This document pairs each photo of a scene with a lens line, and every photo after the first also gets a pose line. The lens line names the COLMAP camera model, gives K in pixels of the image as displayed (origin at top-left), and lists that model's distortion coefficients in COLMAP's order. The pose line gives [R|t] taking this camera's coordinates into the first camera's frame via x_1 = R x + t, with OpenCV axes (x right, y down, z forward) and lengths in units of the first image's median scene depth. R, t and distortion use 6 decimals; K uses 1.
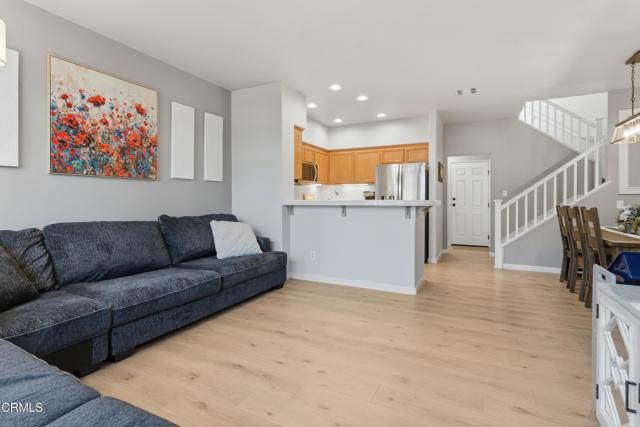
lens RADIAL K [[316.0, 0, 318.3], [0, 316.0, 200.1], [0, 0, 1]] dist [-0.001887, -0.000070]
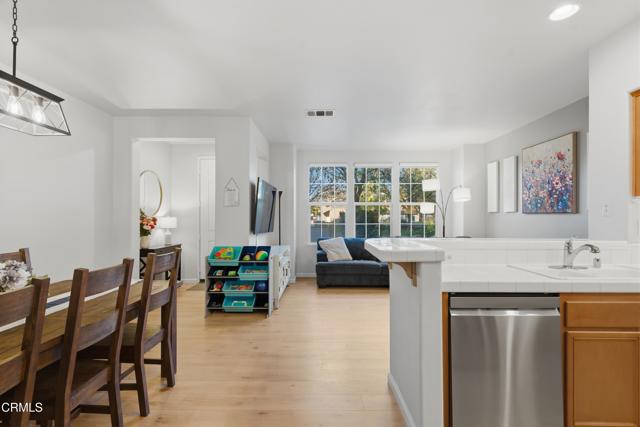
lens RADIAL K [[315.3, 0, 320.8], [0, 315.3, 219.9], [0, 0, 1]] dist [-0.000648, -0.000118]
pose [[-0.890461, 0.000056, -0.455060, 0.499603], [-0.002677, 0.999982, 0.005362, -0.028648], [0.455052, 0.005993, -0.890445, 1.029580]]
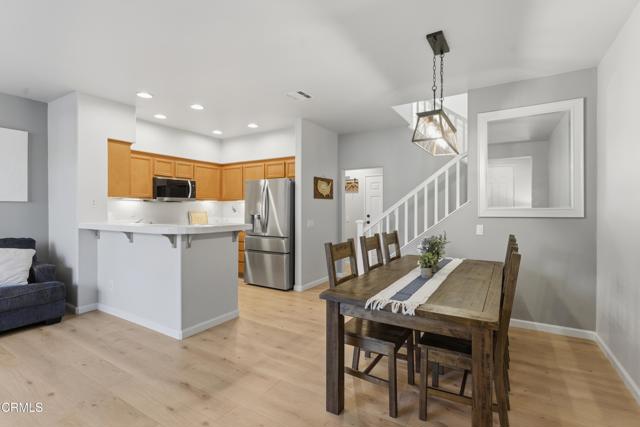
lens RADIAL K [[308.9, 0, 320.6], [0, 308.9, 207.0], [0, 0, 1]] dist [-0.001728, -0.000123]
pose [[0.996917, 0.001261, -0.078455, 0.502866], [-0.001873, 0.999968, -0.007726, -0.030963], [0.078443, 0.007849, 0.996888, 0.143924]]
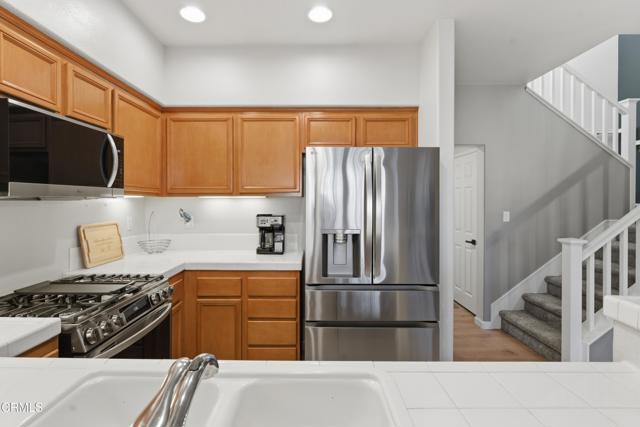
lens RADIAL K [[316.0, 0, 318.3], [0, 316.0, 200.1], [0, 0, 1]] dist [-0.001887, -0.000070]
pose [[0.889937, 0.005232, 0.456054, 0.031660], [-0.000546, 0.999946, -0.010405, -0.050690], [-0.456084, 0.009011, 0.889891, 0.727199]]
